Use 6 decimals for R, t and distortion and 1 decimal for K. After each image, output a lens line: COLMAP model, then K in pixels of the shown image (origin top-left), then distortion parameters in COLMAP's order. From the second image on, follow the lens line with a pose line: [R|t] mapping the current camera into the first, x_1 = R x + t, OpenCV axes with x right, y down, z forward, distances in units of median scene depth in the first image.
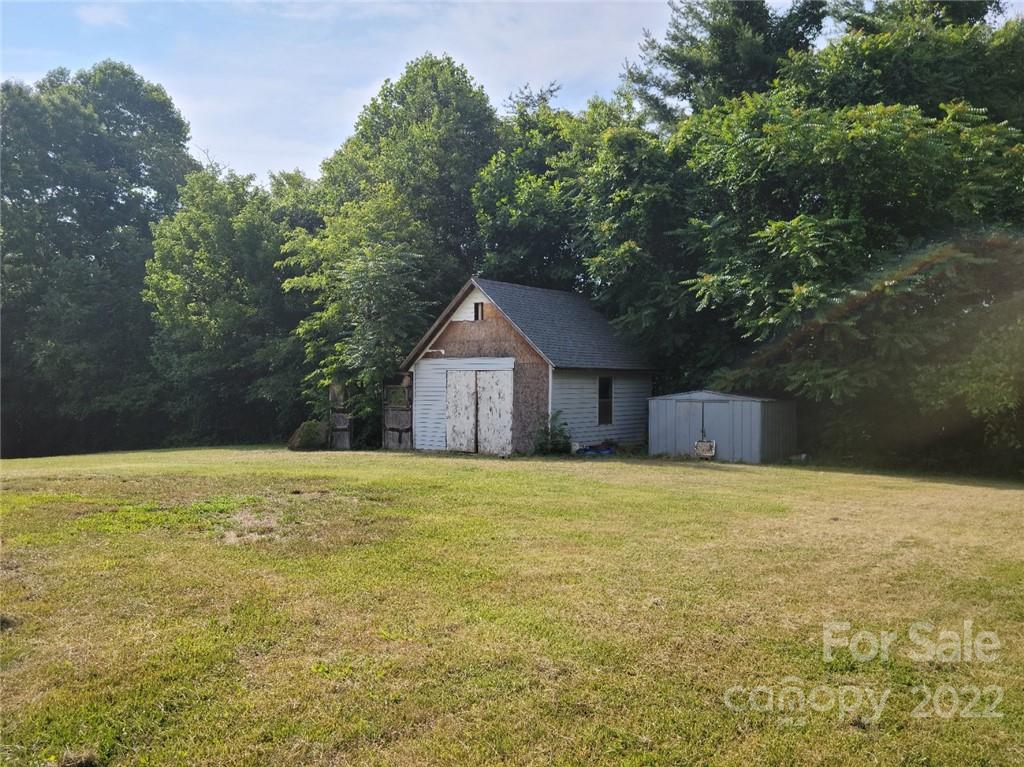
lens RADIAL K [[821.6, 0, 519.8], [0, 821.6, 380.7], [0, 0, 1]] dist [0.037902, -0.008864]
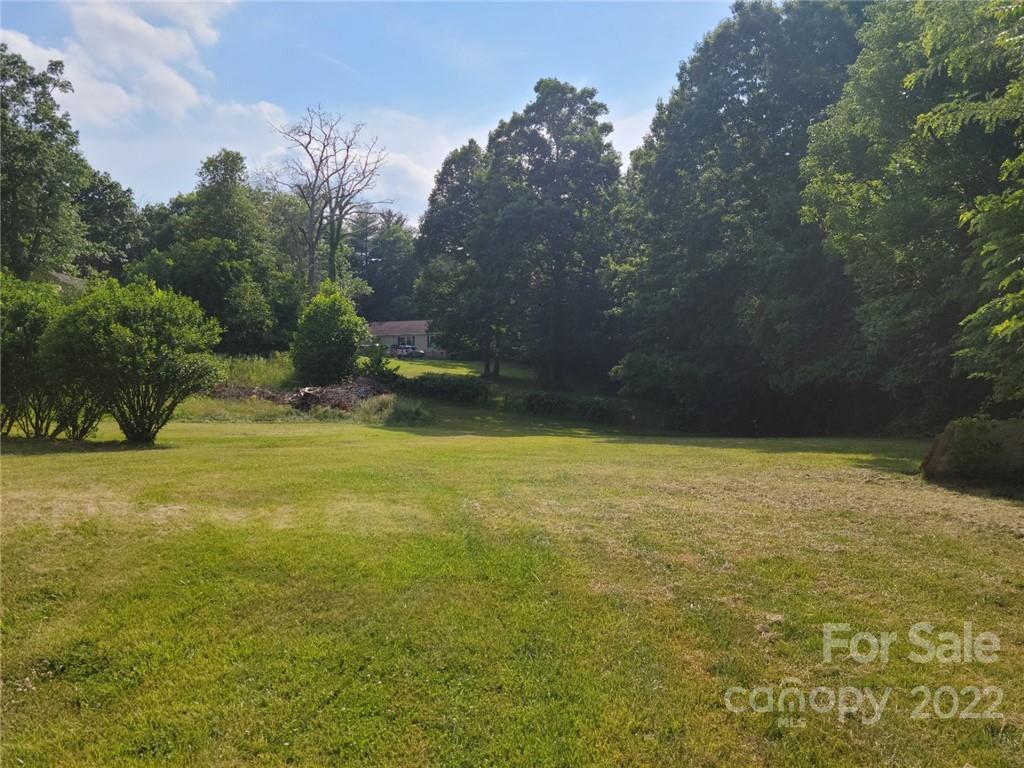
lens RADIAL K [[821.6, 0, 502.5], [0, 821.6, 409.3], [0, 0, 1]] dist [0.037902, -0.008864]
pose [[0.548938, 0.044659, -0.834669, -0.023636], [0.015927, 0.997832, 0.063864, 0.013118], [0.835711, -0.048351, 0.547037, 0.614472]]
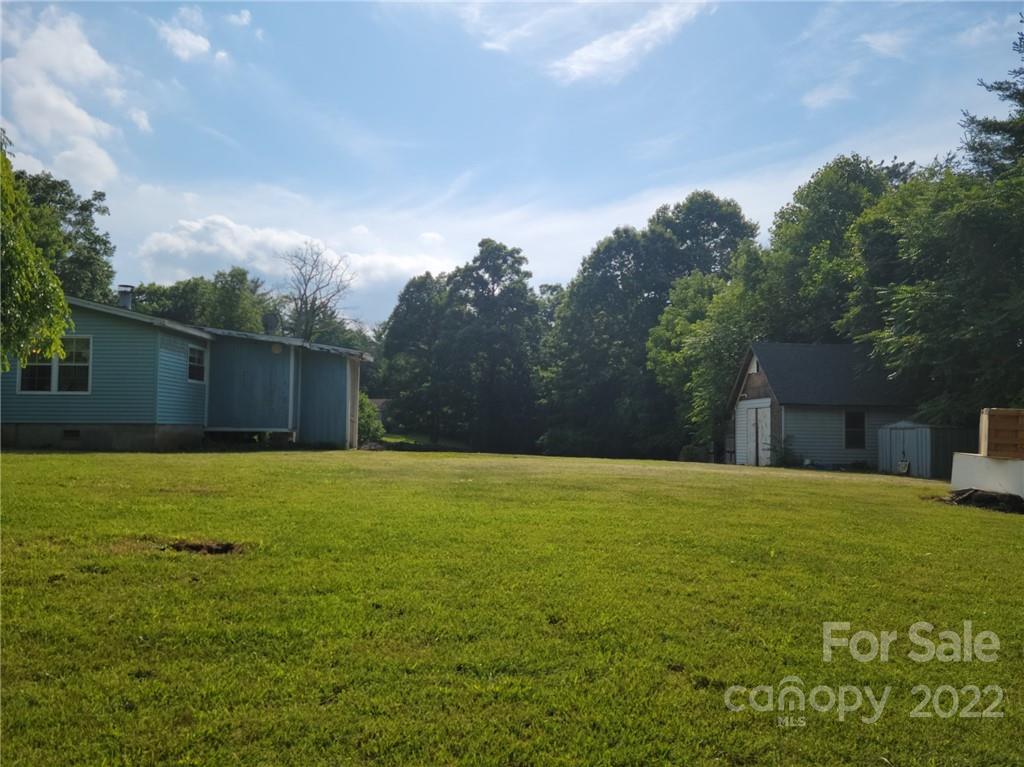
lens RADIAL K [[821.6, 0, 512.2], [0, 821.6, 383.1], [0, 0, 1]] dist [0.037902, -0.008864]
pose [[0.674672, -0.040503, -0.737006, 0.707862], [-0.009198, 0.997954, -0.063263, 0.038327], [0.738060, 0.049461, 0.672919, -0.272897]]
